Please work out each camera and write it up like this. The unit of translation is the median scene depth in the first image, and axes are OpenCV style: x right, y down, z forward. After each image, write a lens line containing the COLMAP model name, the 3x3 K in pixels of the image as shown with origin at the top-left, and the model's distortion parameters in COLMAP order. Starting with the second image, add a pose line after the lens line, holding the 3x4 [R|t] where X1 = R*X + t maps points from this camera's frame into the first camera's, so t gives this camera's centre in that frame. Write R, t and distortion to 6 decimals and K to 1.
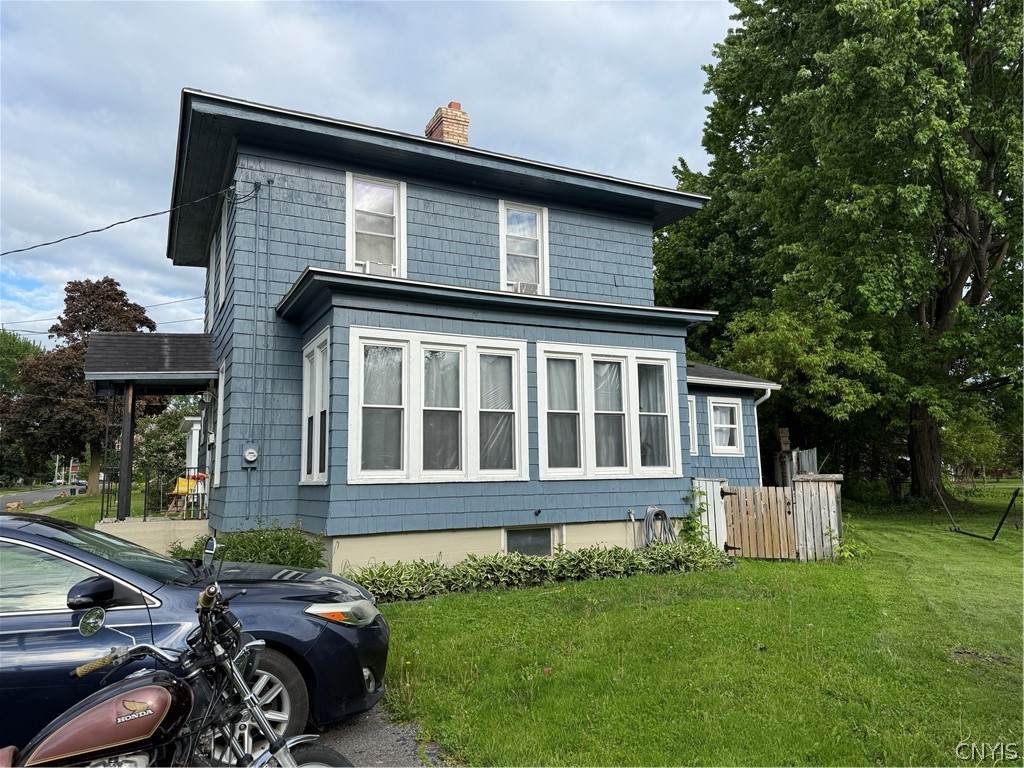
lens RADIAL K [[720.8, 0, 512.0], [0, 720.8, 384.0], [0, 0, 1]] dist [0.173546, -0.344898]
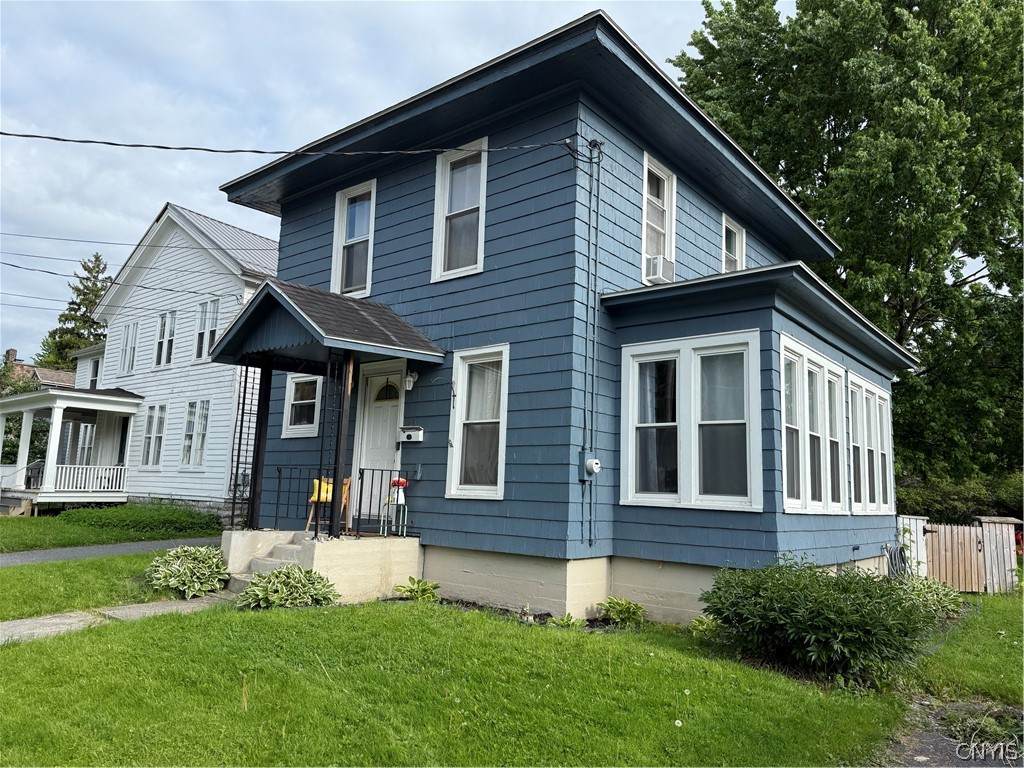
lens RADIAL K [[719.2, 0, 512.0], [0, 719.2, 384.0], [0, 0, 1]] dist [0.100967, -0.149578]
pose [[0.910310, 0.113205, 0.398147, -0.735100], [-0.107555, 0.993526, -0.036579, 0.041411], [-0.399710, -0.009525, 0.916592, 0.273028]]
